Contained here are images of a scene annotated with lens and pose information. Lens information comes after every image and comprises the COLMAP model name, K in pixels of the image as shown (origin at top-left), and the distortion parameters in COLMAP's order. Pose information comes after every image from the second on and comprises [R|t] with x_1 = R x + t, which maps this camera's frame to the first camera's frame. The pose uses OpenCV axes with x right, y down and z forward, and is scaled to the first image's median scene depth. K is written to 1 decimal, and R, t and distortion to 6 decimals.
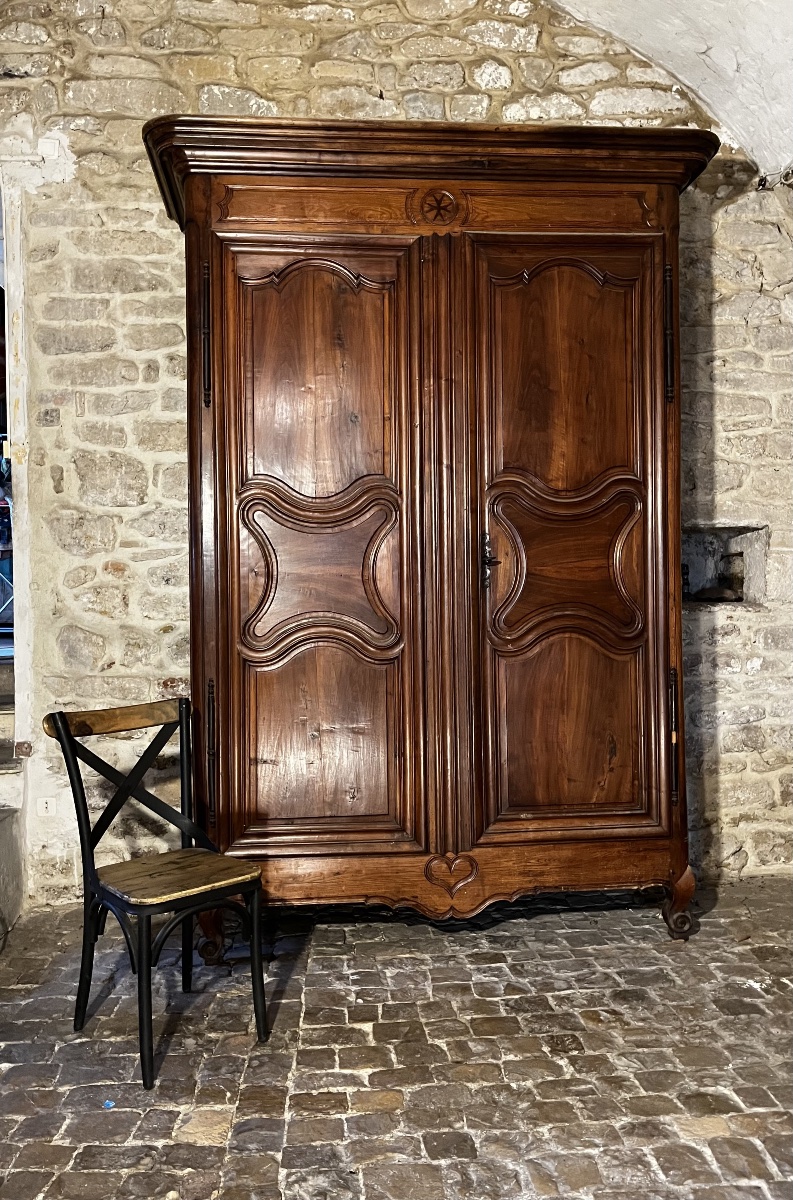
lens RADIAL K [[936.4, 0, 389.6], [0, 936.4, 591.4], [0, 0, 1]] dist [0.055486, -0.071323]
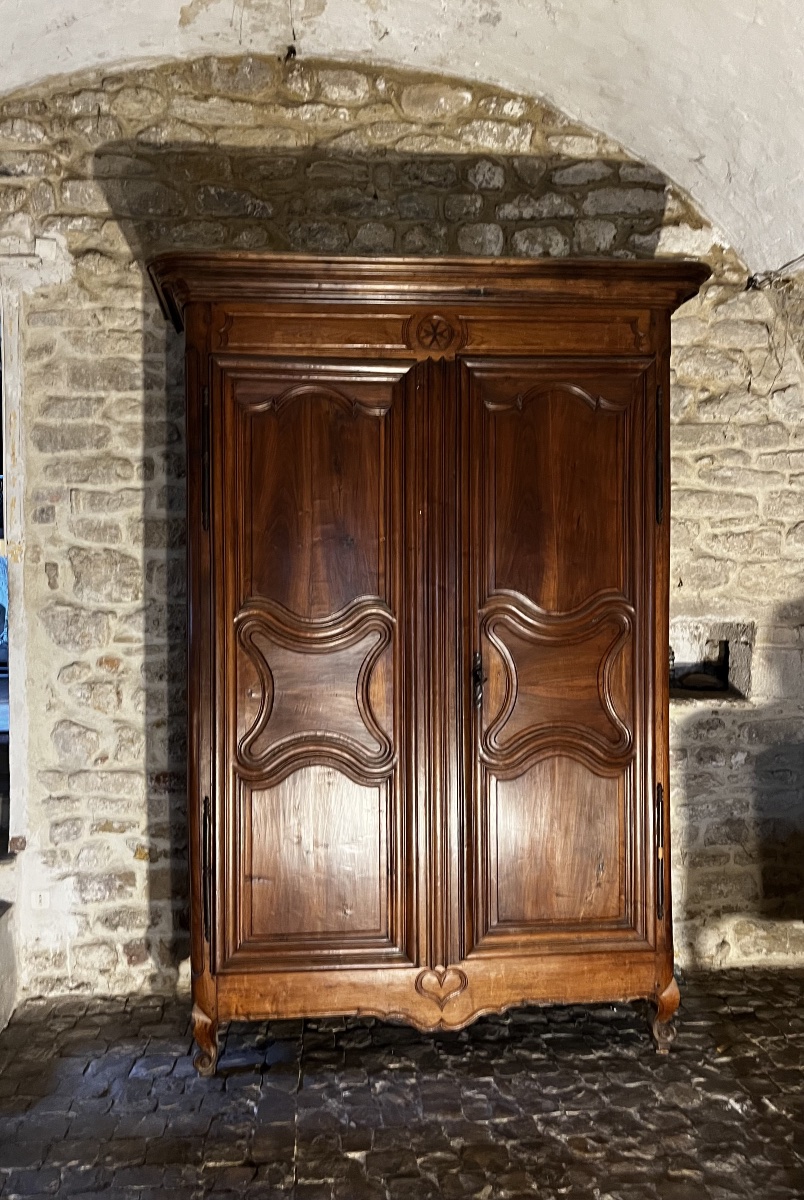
lens RADIAL K [[958.3, 0, 368.2], [0, 958.3, 584.1], [0, 0, 1]] dist [0.040432, -0.032171]
pose [[0.999951, 0.008543, 0.004922, -0.019063], [-0.008603, 0.999890, 0.012120, -0.126397], [-0.004818, -0.012162, 0.999914, -0.034340]]
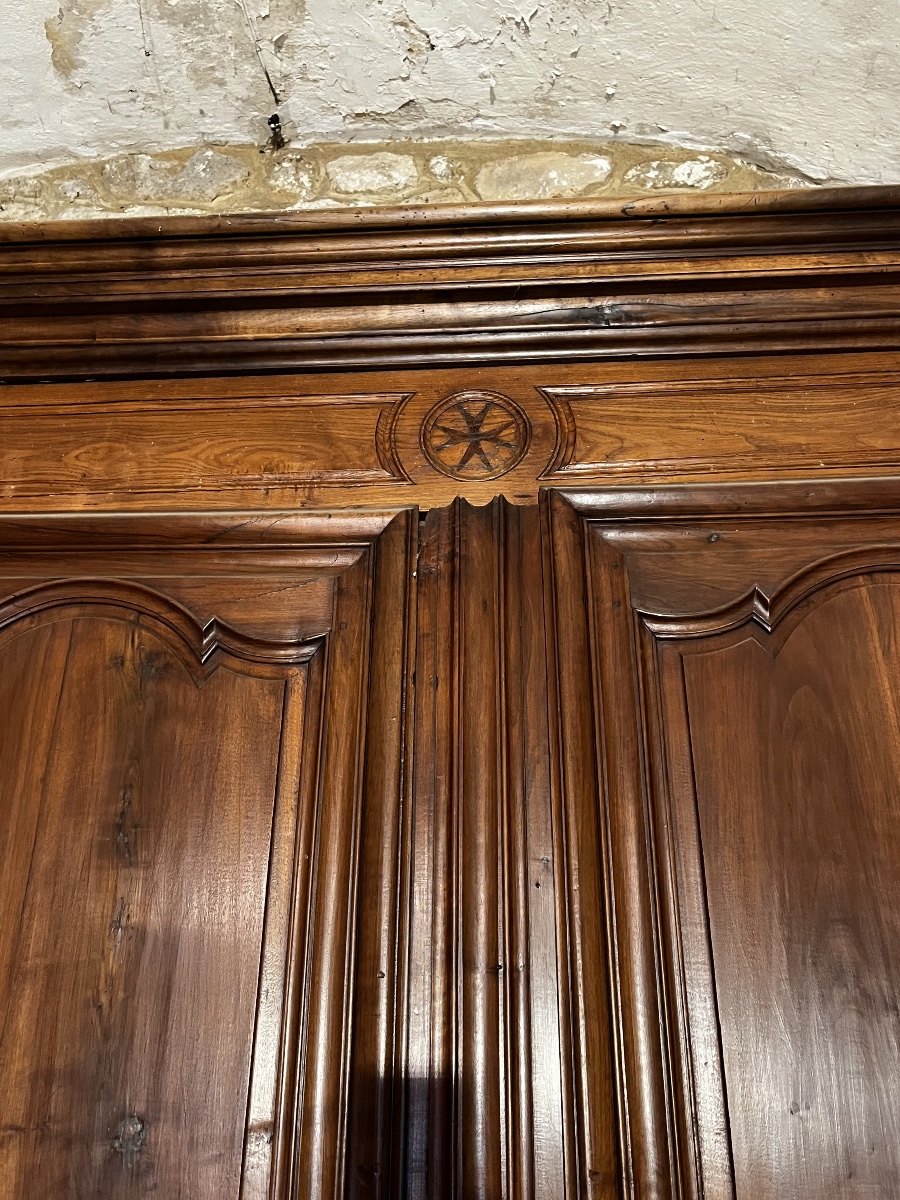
lens RADIAL K [[1038.0, 0, 451.0], [0, 1038.0, 600.2], [0, 0, 1]] dist [0.046859, -0.038061]
pose [[0.988301, -0.046630, -0.145212, 0.081244], [-0.018085, 0.909568, -0.415162, -0.168137], [0.151440, 0.412931, 0.898084, 0.584541]]
